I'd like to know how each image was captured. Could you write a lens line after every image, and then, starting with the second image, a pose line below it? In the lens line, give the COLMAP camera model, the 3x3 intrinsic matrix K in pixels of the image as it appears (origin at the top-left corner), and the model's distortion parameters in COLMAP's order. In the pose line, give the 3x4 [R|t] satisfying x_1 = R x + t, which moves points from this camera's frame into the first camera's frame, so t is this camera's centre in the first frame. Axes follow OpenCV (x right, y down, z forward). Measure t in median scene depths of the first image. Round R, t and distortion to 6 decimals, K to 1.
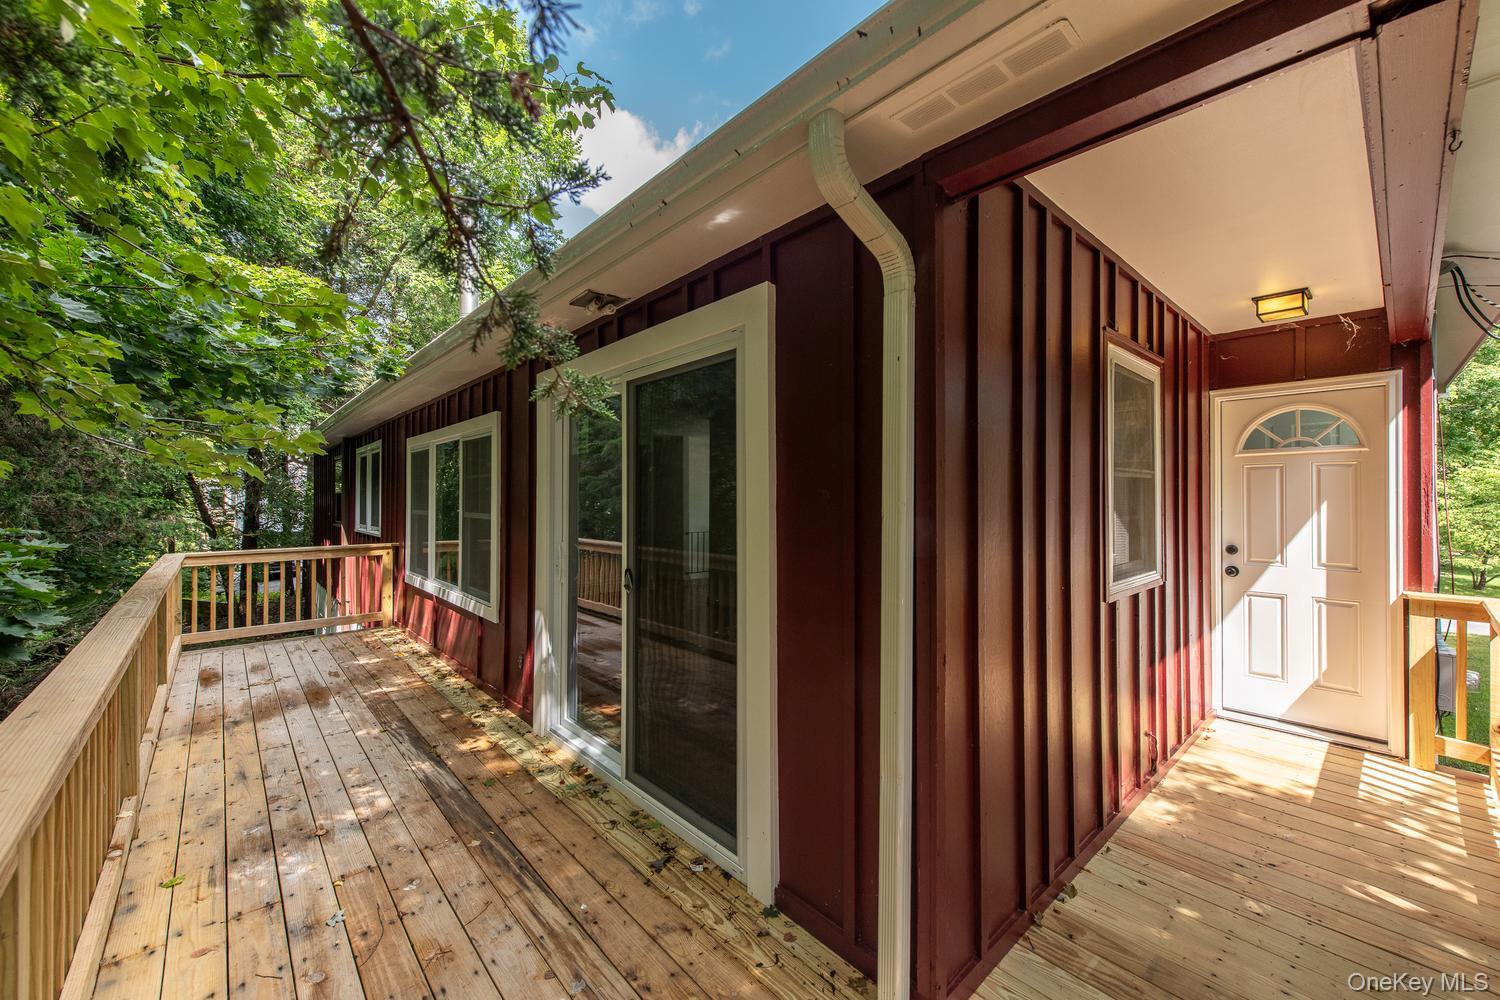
lens RADIAL K [[586.7, 0, 750.0], [0, 586.7, 500.0], [0, 0, 1]] dist [-0.000475, -0.000129]
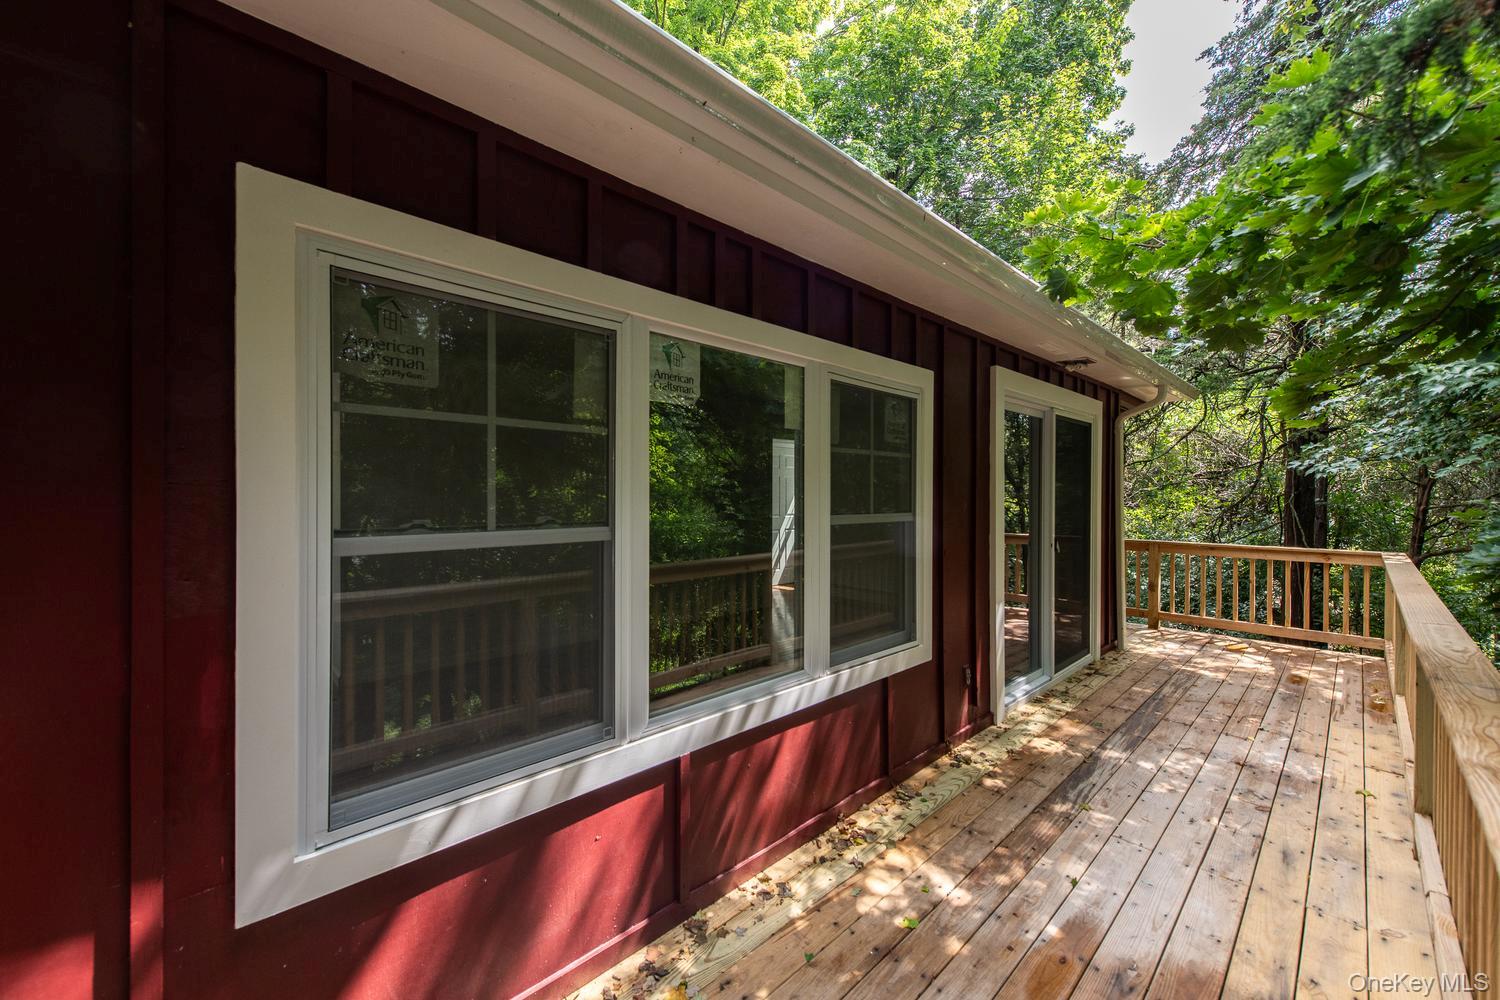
lens RADIAL K [[593.3, 0, 750.6], [0, 593.3, 494.0], [0, 0, 1]] dist [-0.000285, -0.000411]
pose [[-0.037518, -0.005325, 0.999282, -1.672786], [-0.000009, 0.999986, 0.005329, -0.000503], [-0.999296, 0.000191, -0.037518, 1.797028]]
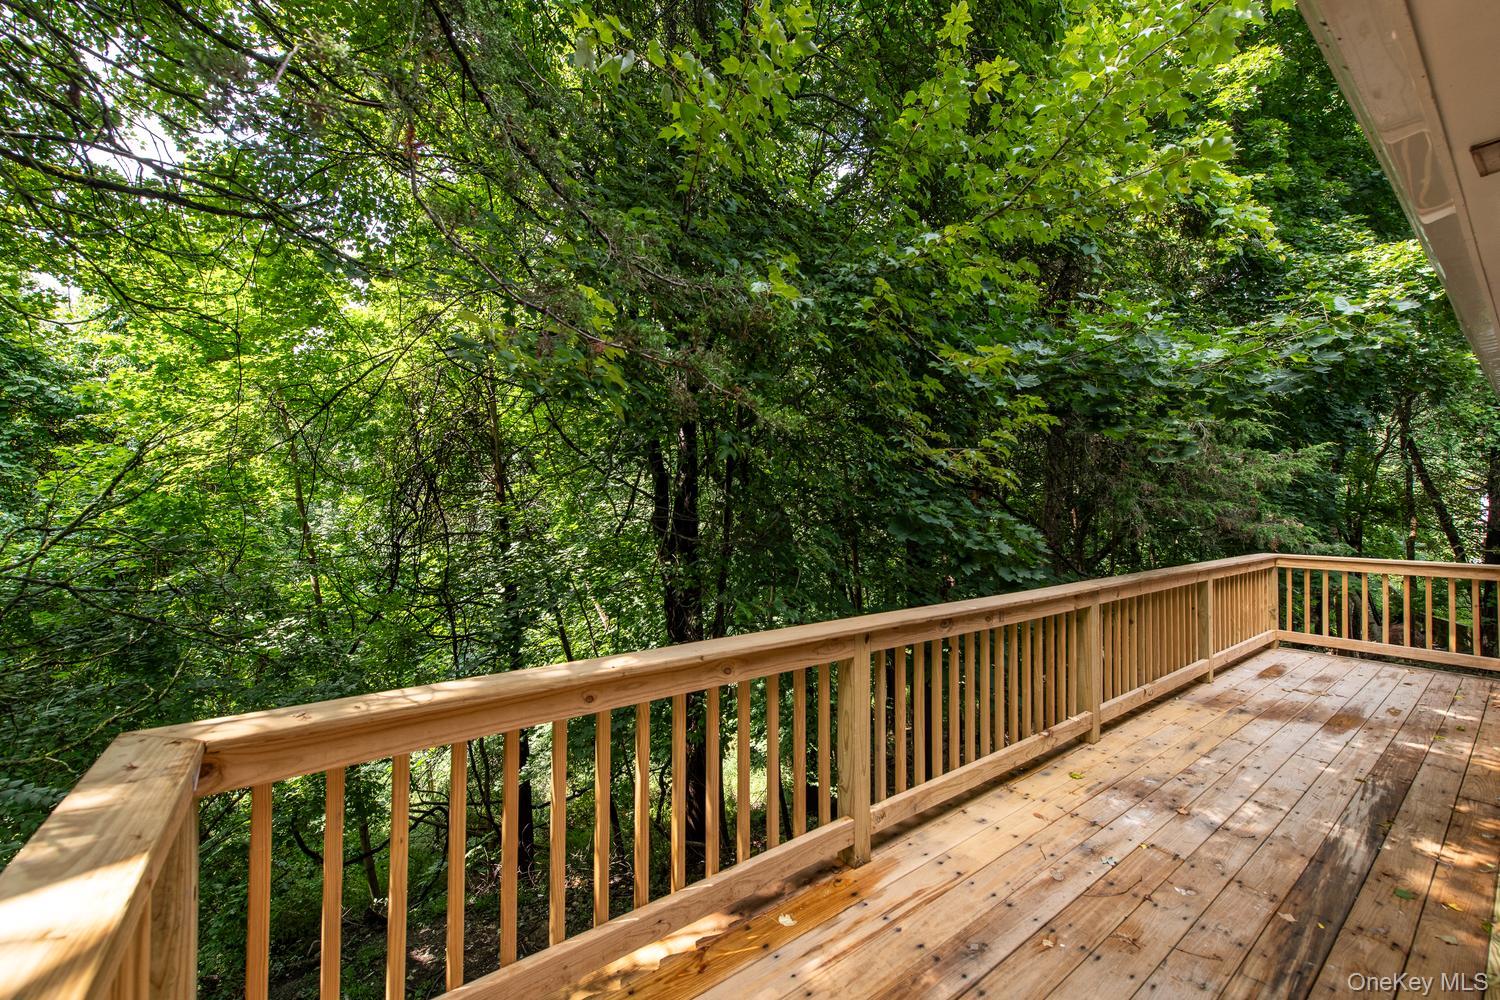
lens RADIAL K [[593.3, 0, 750.6], [0, 593.3, 494.0], [0, 0, 1]] dist [-0.000285, -0.000411]
pose [[-0.095592, -0.014057, -0.995321, 0.364842], [-0.007706, 0.999881, -0.013381, 0.010414], [0.995391, 0.006391, -0.095689, 0.278171]]
